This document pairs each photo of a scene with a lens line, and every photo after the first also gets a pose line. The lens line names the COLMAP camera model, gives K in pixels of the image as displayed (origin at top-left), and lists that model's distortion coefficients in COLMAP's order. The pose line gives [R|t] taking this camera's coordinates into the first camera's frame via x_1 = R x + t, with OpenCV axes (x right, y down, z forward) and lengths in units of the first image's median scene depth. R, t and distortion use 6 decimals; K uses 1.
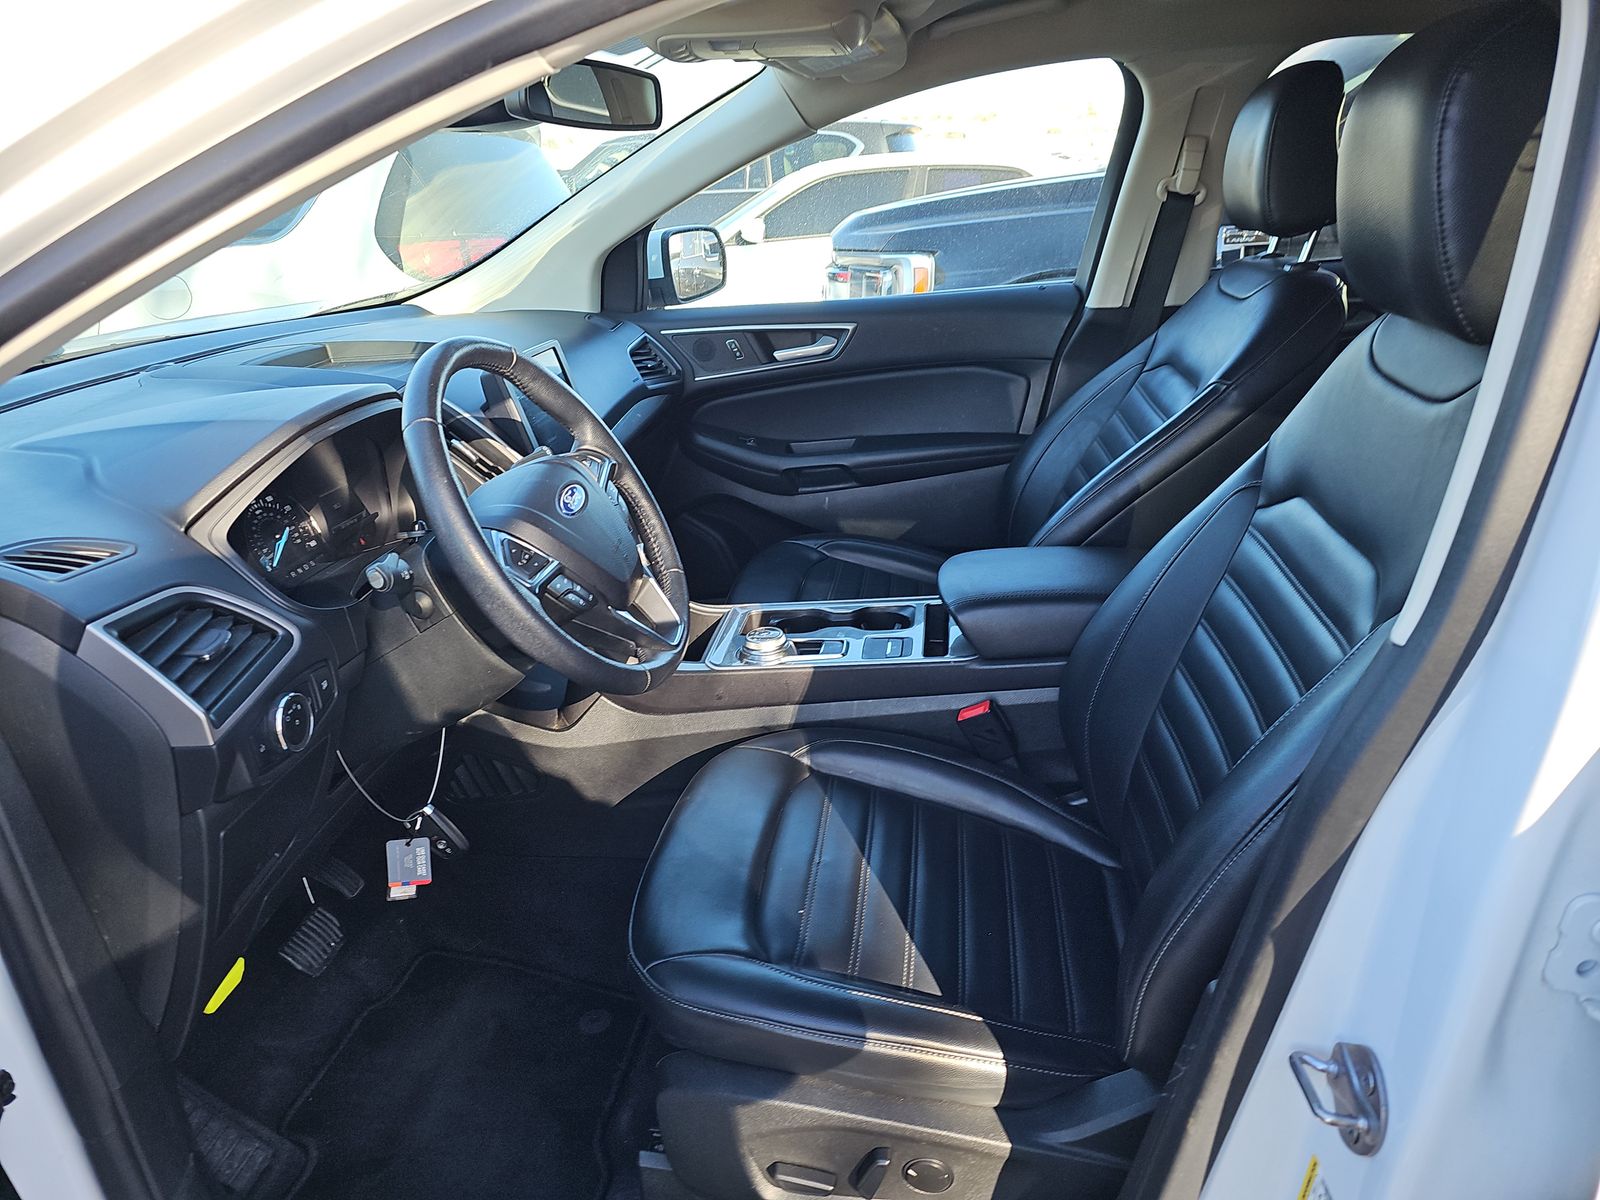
lens RADIAL K [[1150.4, 0, 800.0], [0, 1150.4, 600.0], [0, 0, 1]] dist [0.101715, -0.136154]
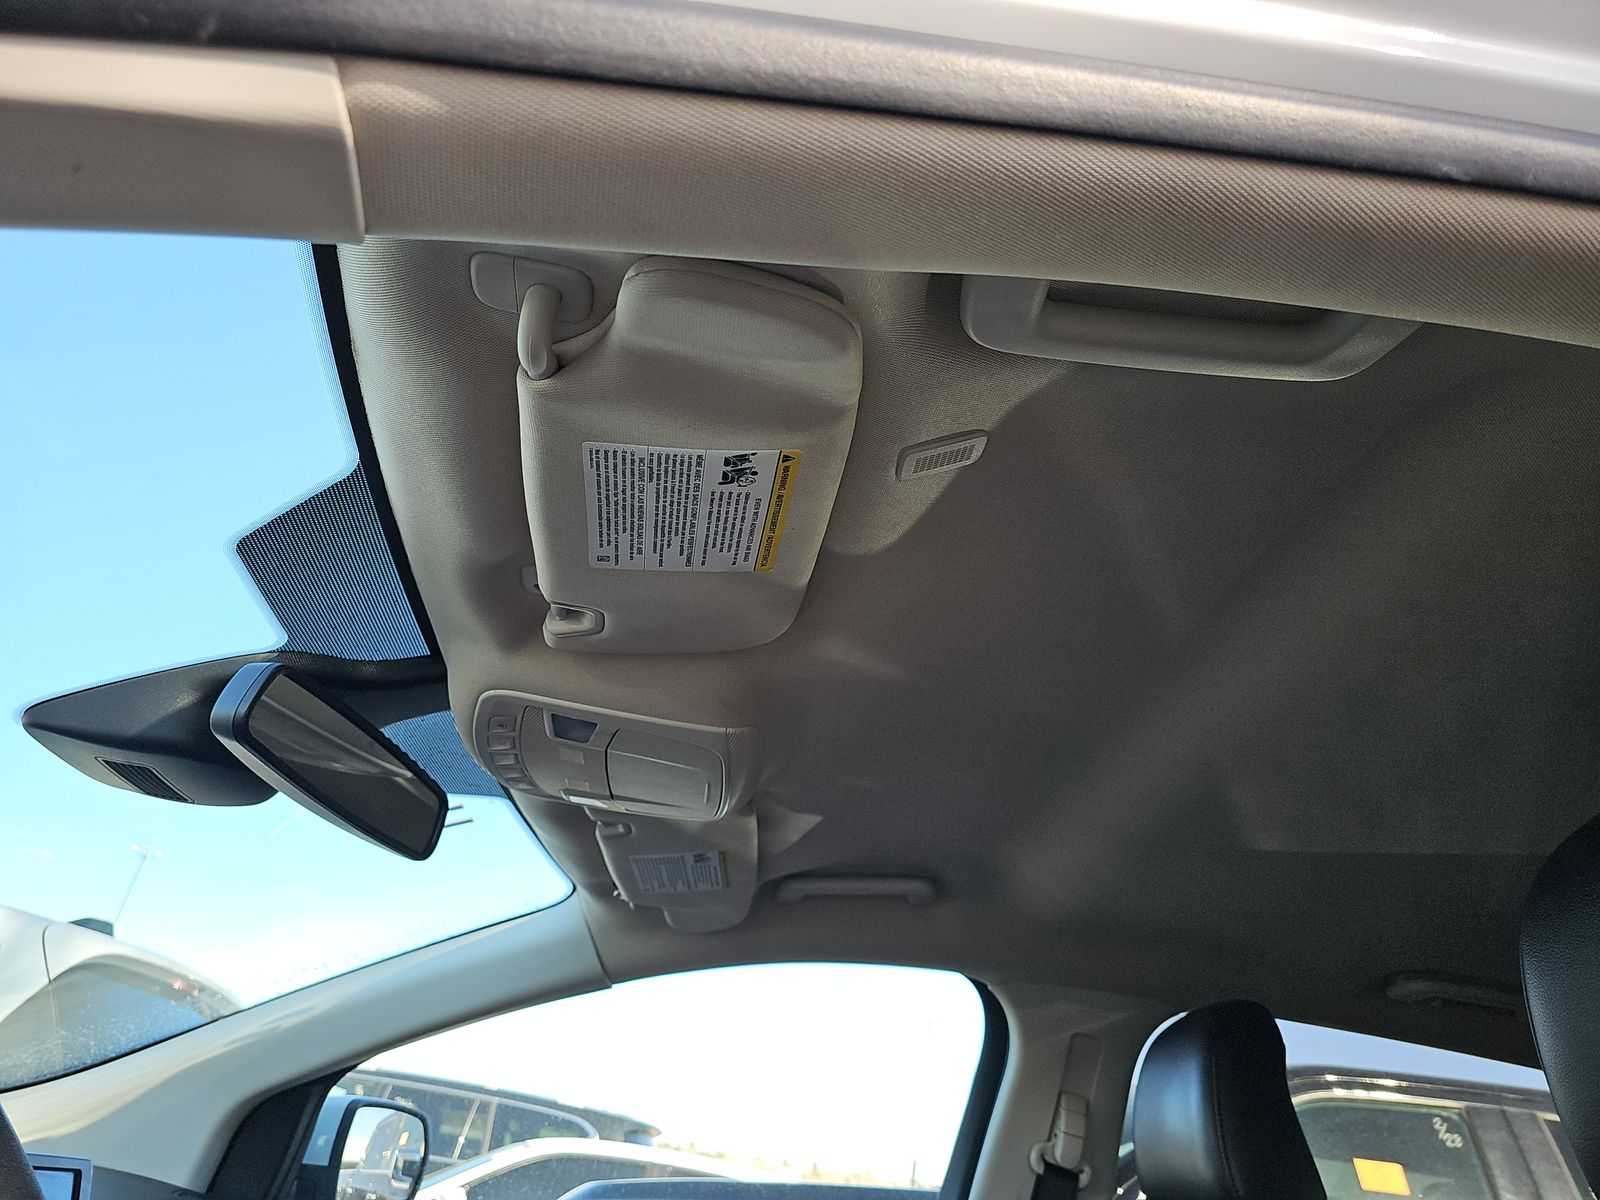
lens RADIAL K [[1150.4, 0, 800.0], [0, 1150.4, 600.0], [0, 0, 1]] dist [0.101715, -0.136154]
pose [[0.962041, 0.239957, 0.129987, -0.025379], [-0.064032, 0.661491, -0.747215, -0.012307], [-0.265285, 0.710528, 0.651746, 0.292299]]
